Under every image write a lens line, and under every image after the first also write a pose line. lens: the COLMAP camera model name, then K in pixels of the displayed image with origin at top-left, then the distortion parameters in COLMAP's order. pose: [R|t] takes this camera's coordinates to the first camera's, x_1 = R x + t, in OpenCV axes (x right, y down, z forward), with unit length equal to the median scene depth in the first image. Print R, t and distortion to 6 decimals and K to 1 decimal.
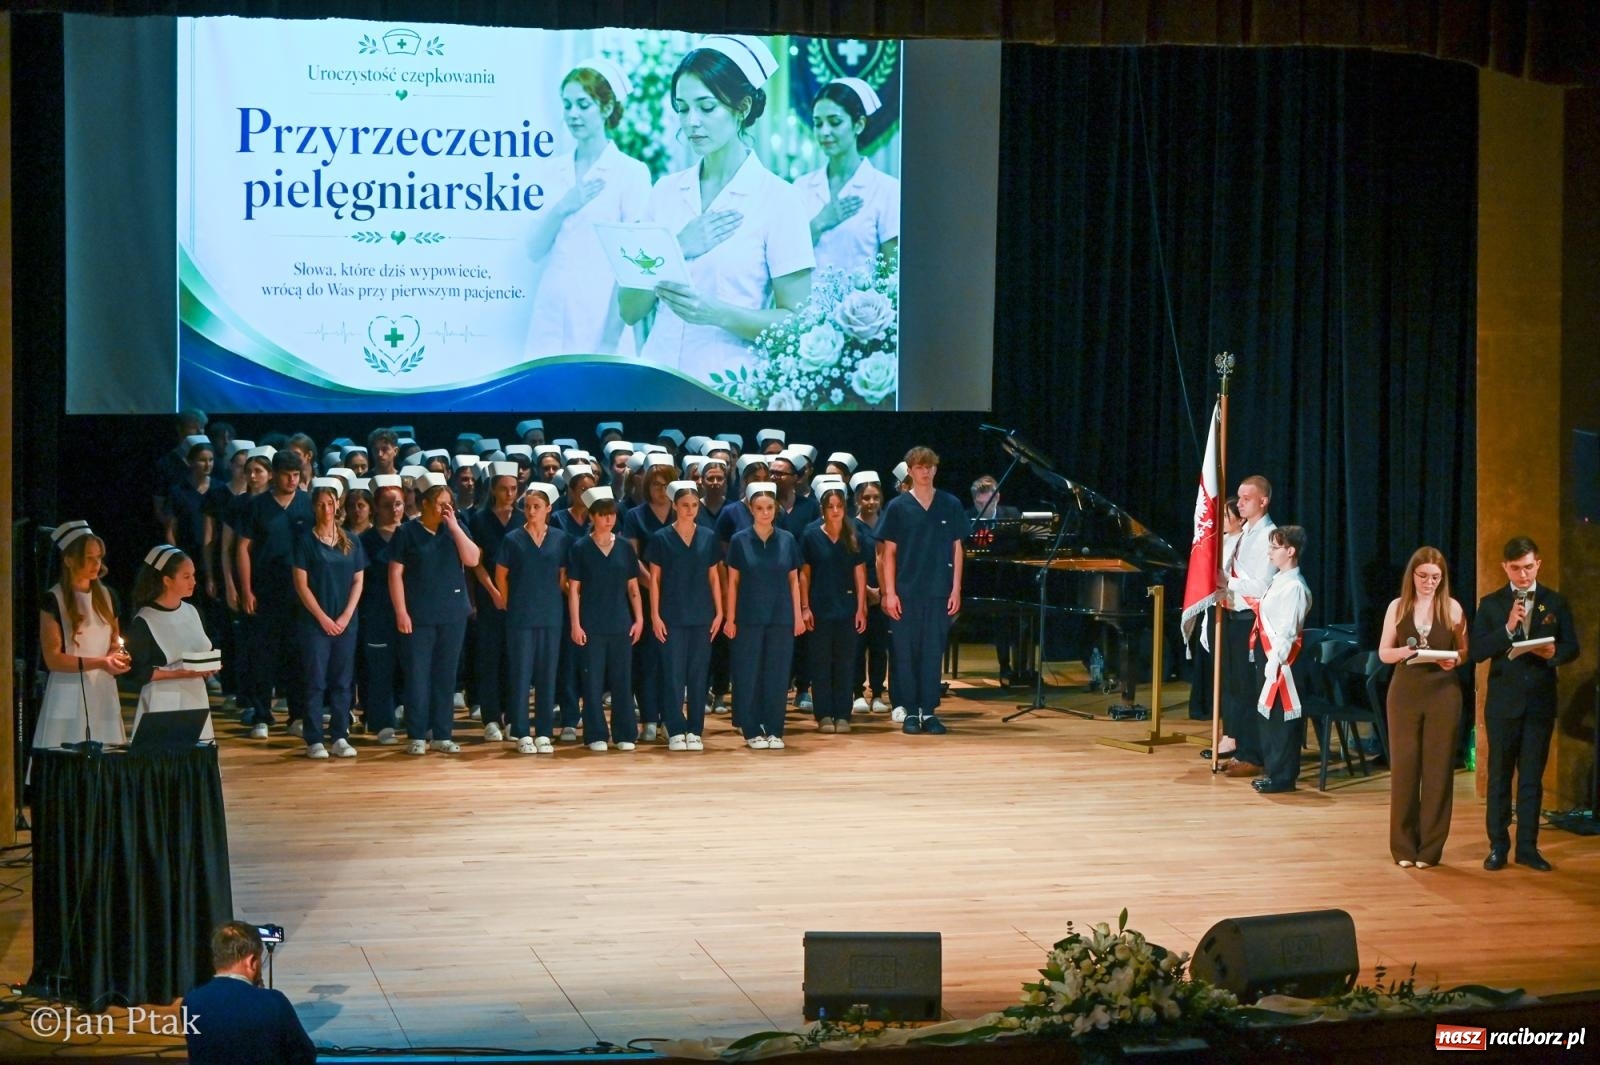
lens RADIAL K [[3855.2, 0, 800.0], [0, 3855.2, 532.5], [0, 0, 1]] dist [-0.023436, 0.921105]
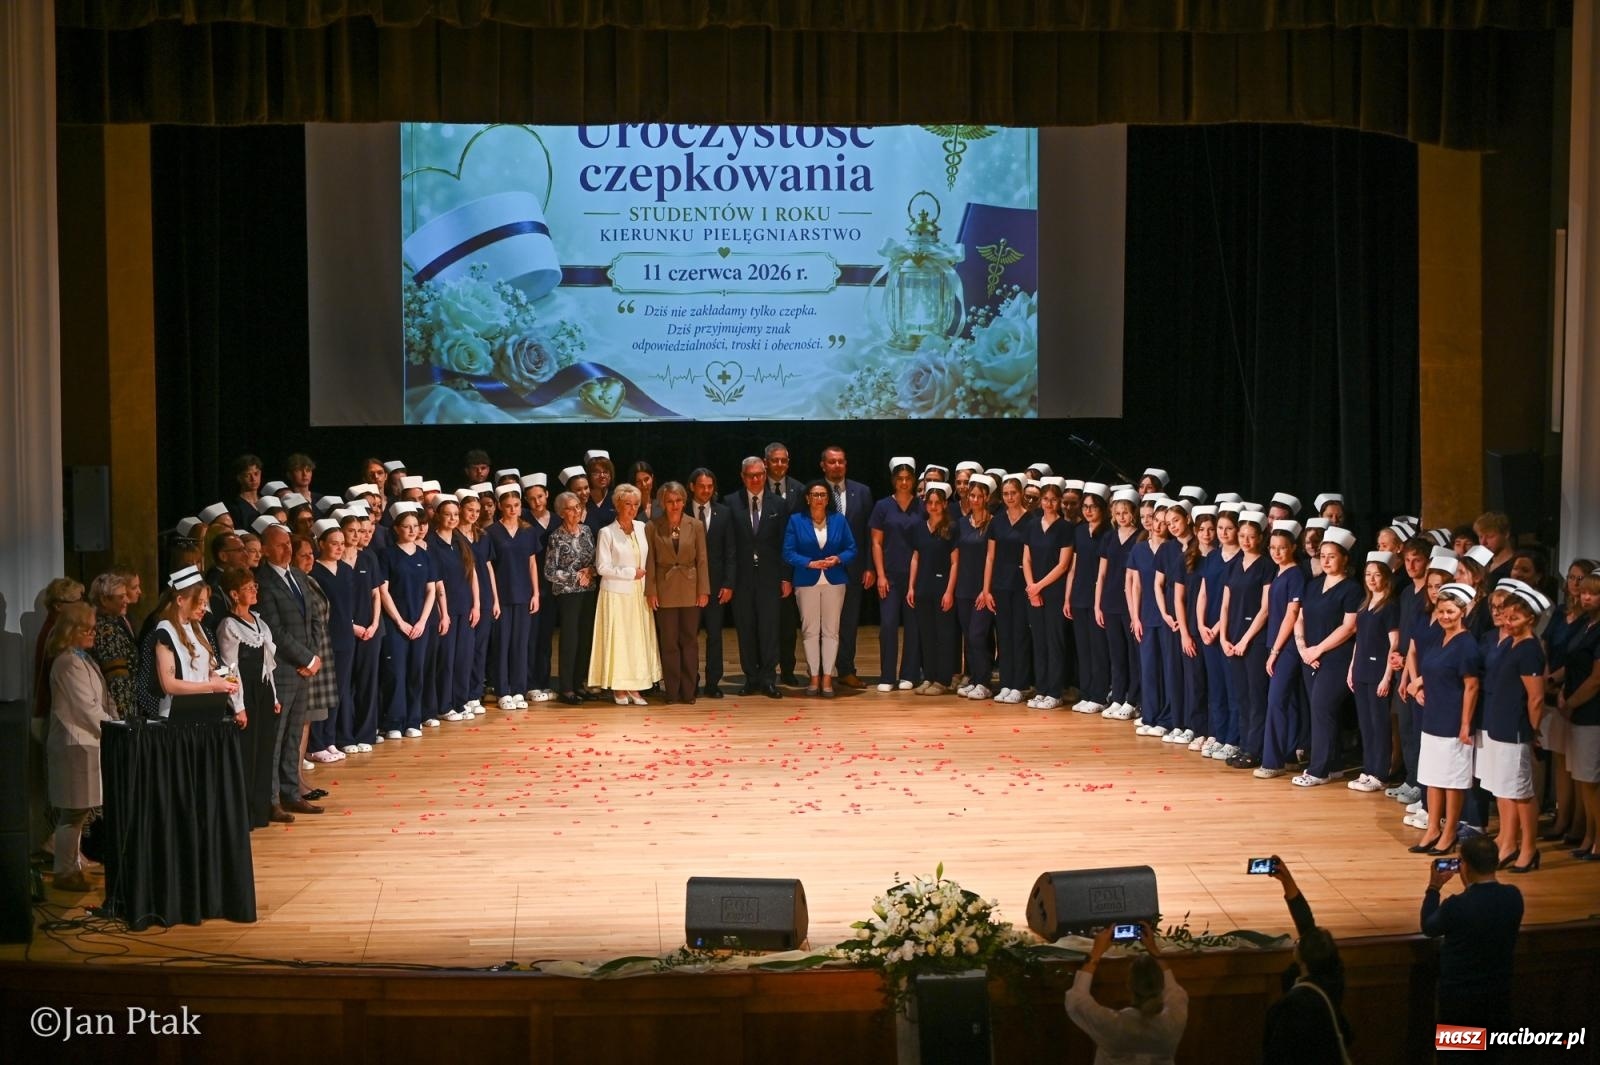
lens RADIAL K [[3855.2, 0, 800.0], [0, 3855.2, 532.5], [0, 0, 1]] dist [-0.023436, 0.921105]
pose [[0.985592, 0.002401, -0.169125, 0.247614], [0.000724, 0.999830, 0.018418, -0.030311], [0.169140, -0.018275, 0.985423, -0.215751]]
